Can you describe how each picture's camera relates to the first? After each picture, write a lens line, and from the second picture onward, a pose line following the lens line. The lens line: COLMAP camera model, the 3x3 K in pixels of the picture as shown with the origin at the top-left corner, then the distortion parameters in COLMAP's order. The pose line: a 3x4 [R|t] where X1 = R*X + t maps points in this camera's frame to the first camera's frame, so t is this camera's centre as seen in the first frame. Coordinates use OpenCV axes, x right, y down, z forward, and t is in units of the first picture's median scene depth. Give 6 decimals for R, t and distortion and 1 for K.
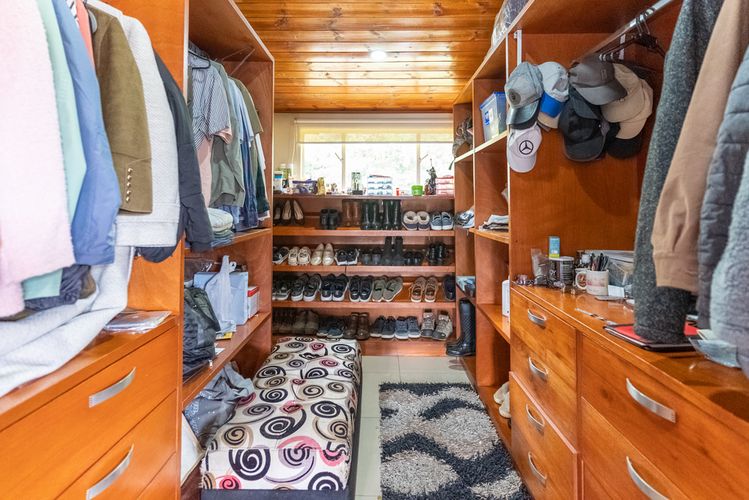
lens RADIAL K [[375.3, 0, 374.5], [0, 375.3, 250.0], [0, 0, 1]] dist [-0.005027, -0.000403]
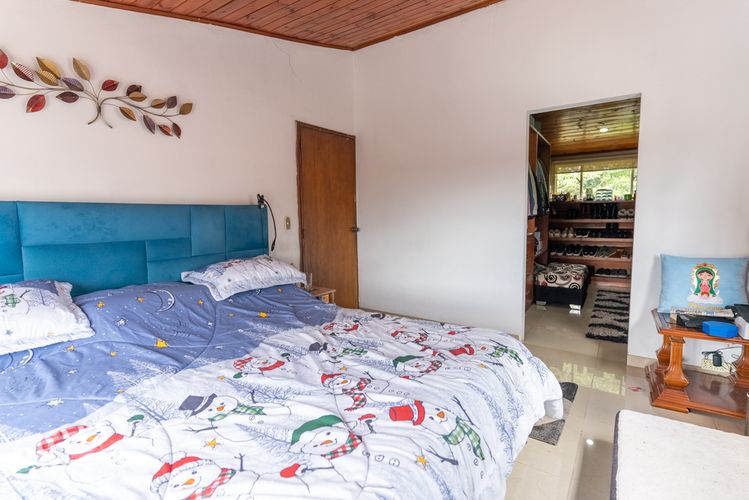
lens RADIAL K [[375.3, 0, 374.5], [0, 375.3, 250.0], [0, 0, 1]] dist [-0.005027, -0.000403]
pose [[0.842414, 0.031365, -0.537917, 0.064170], [-0.044259, 0.998959, -0.011065, 0.168882], [0.537010, 0.033129, 0.842925, -1.160136]]
